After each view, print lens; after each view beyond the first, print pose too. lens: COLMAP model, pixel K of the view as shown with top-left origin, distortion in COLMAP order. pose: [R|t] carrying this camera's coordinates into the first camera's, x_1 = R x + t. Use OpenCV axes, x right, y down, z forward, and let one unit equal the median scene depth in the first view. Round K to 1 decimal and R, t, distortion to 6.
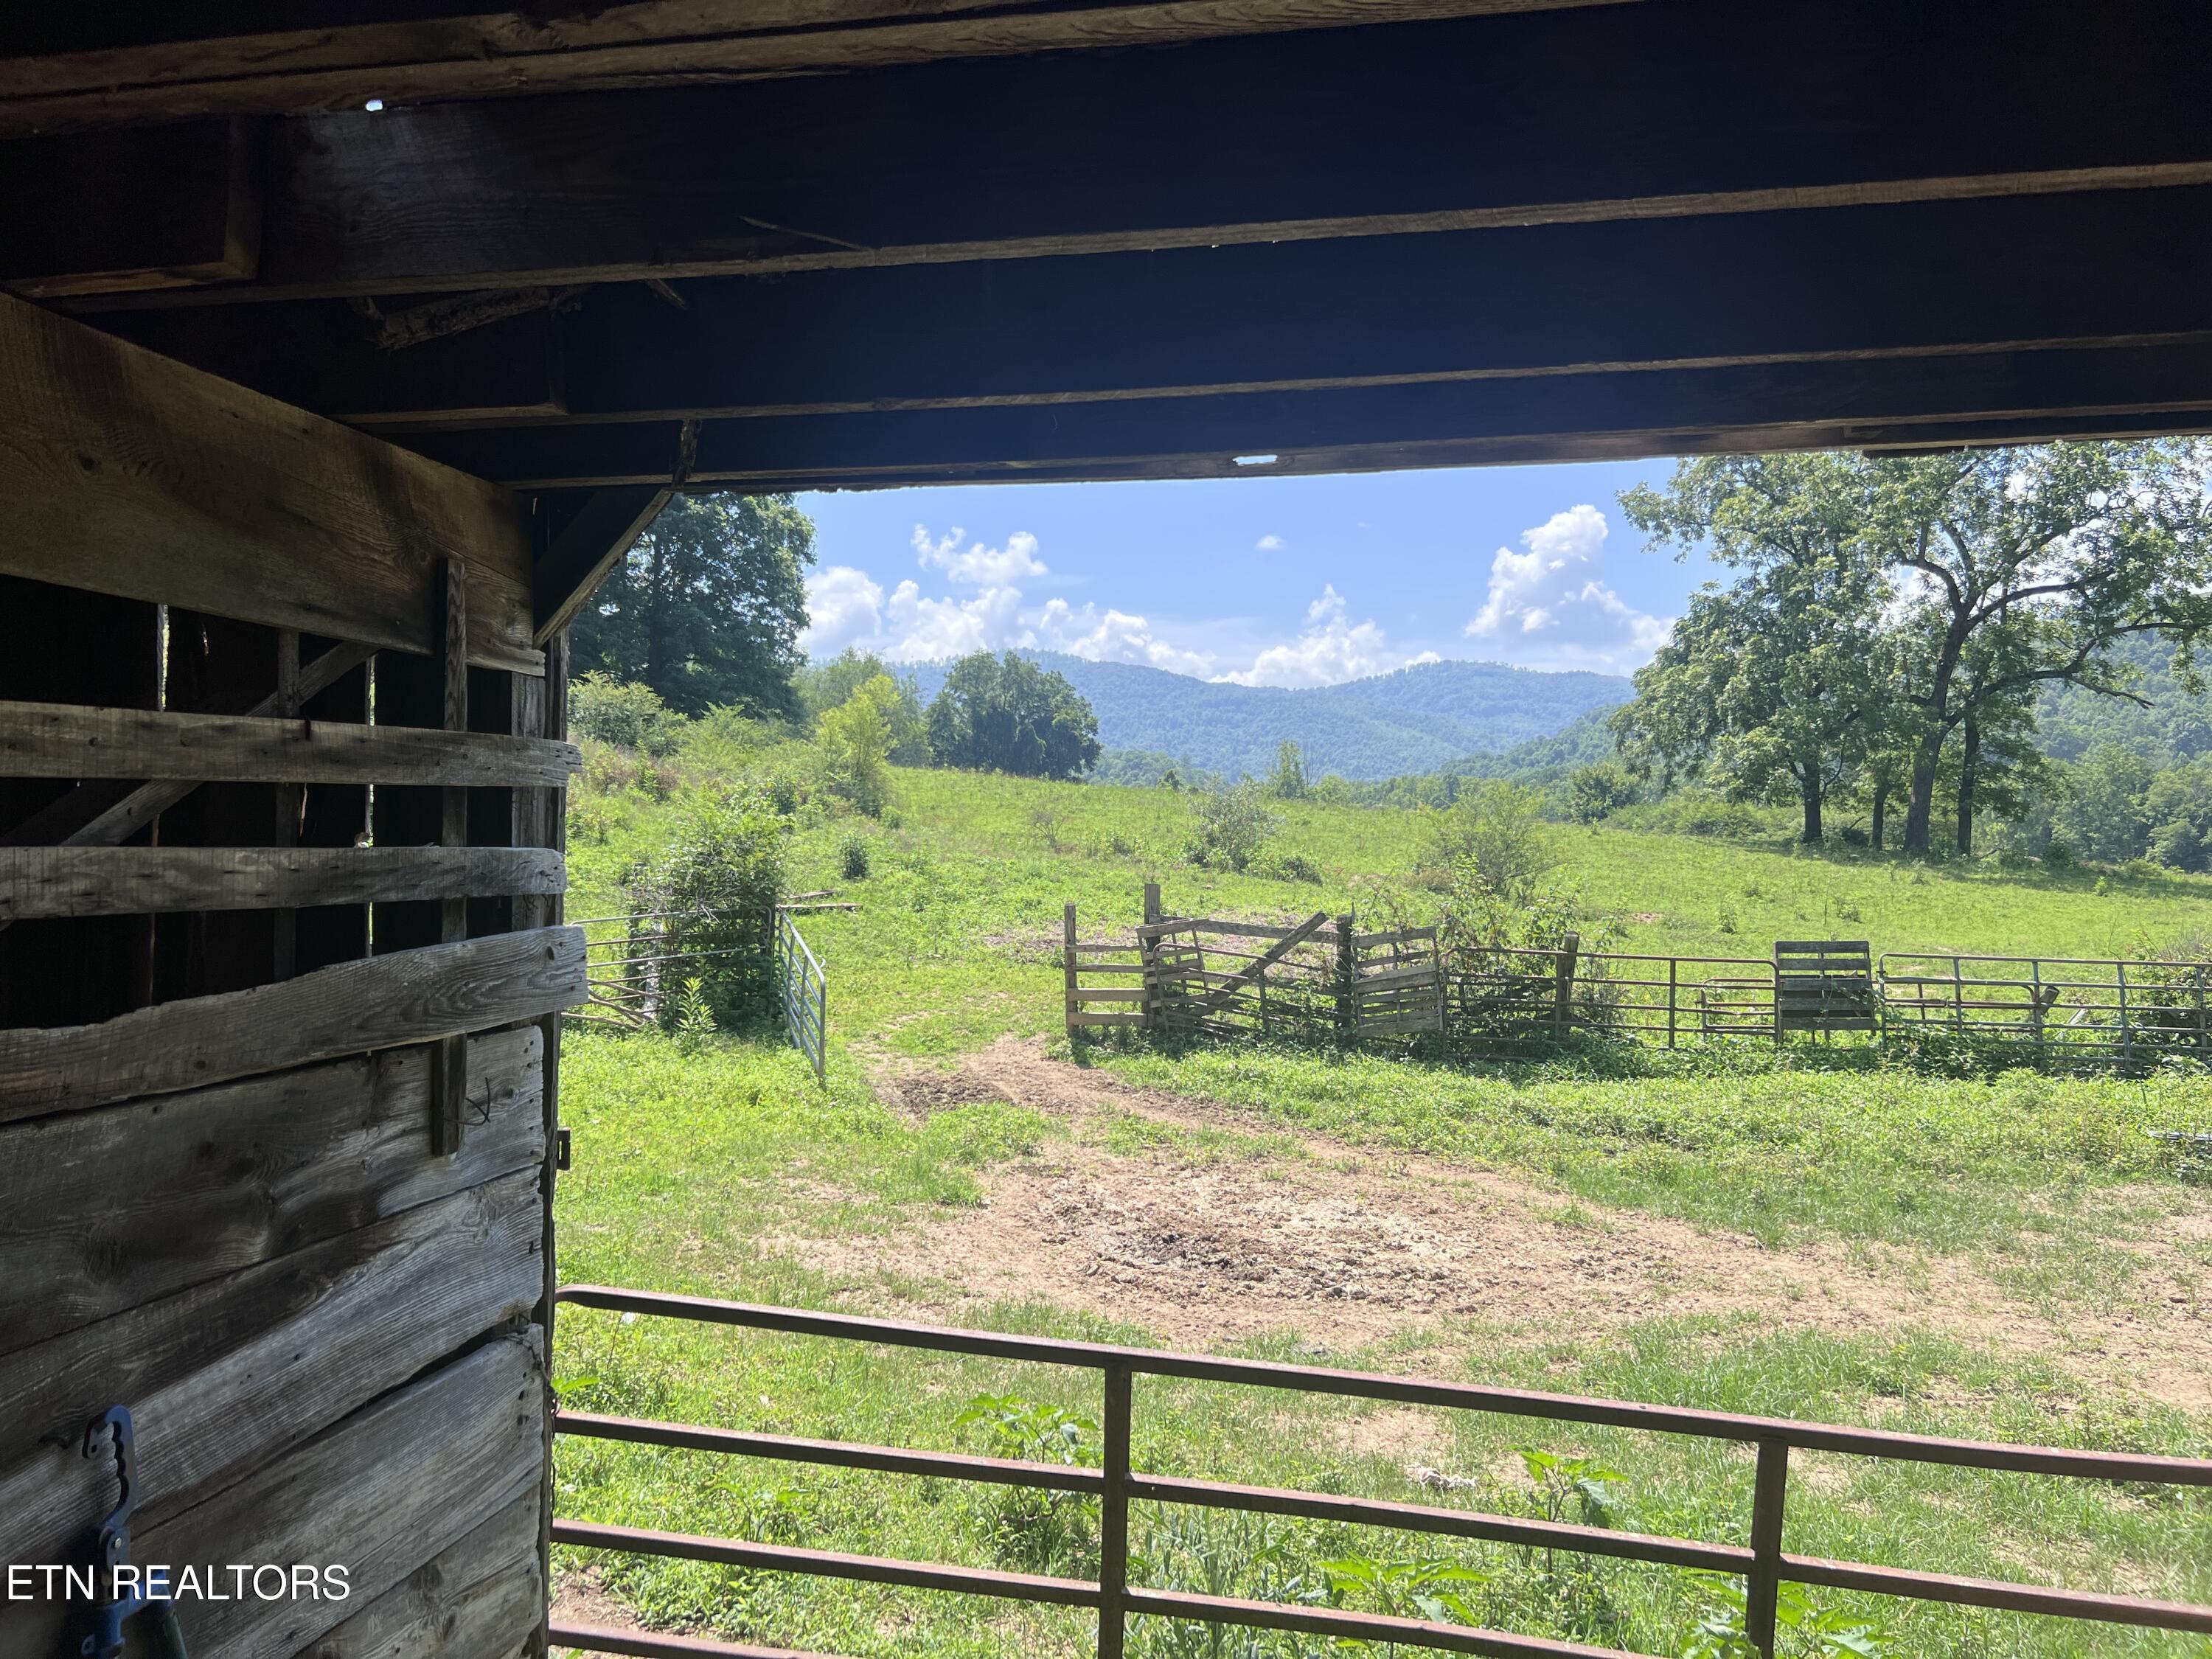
lens RADIAL K [[1666.0, 0, 1106.0], [0, 1666.0, 829.5], [0, 0, 1]] dist [0.023647, -0.010711]
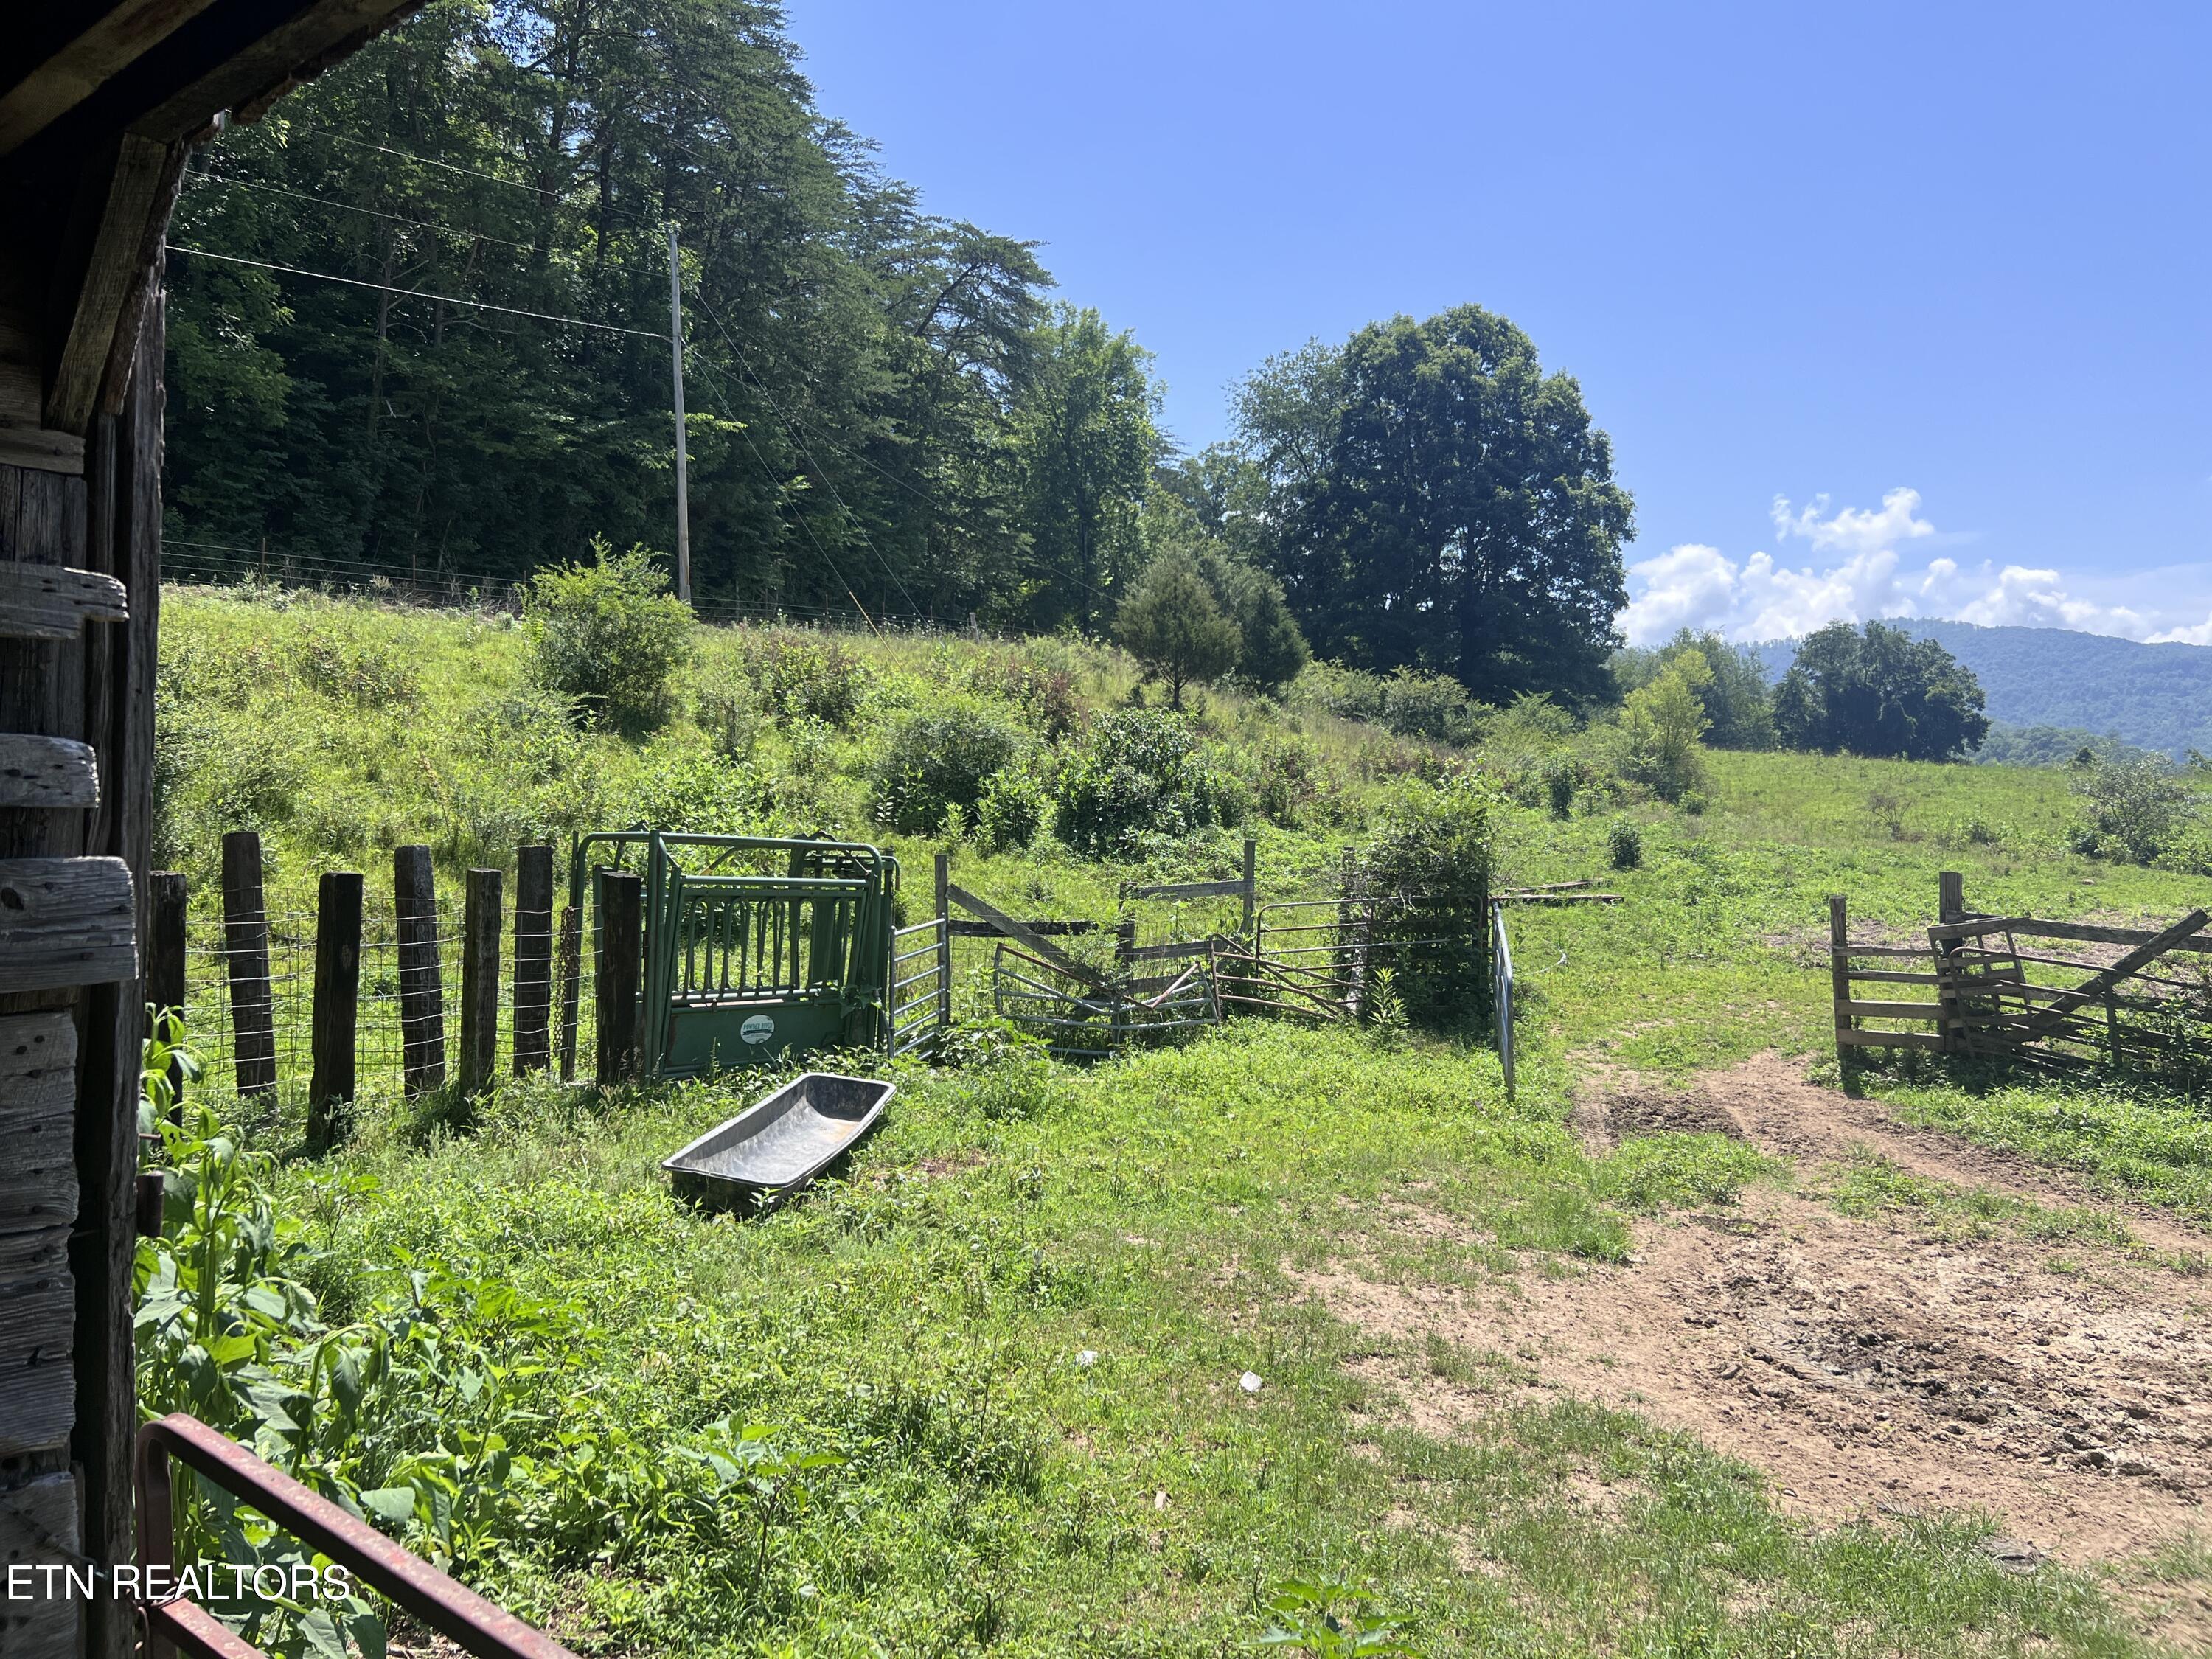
lens RADIAL K [[1670.8, 0, 1102.1], [0, 1670.8, 811.1], [0, 0, 1]] dist [0.054163, -0.059336]
pose [[0.881072, -0.011462, -0.472843, 0.050398], [0.007988, 0.999924, -0.009354, 0.006980], [0.472915, 0.004465, 0.881097, 0.090140]]
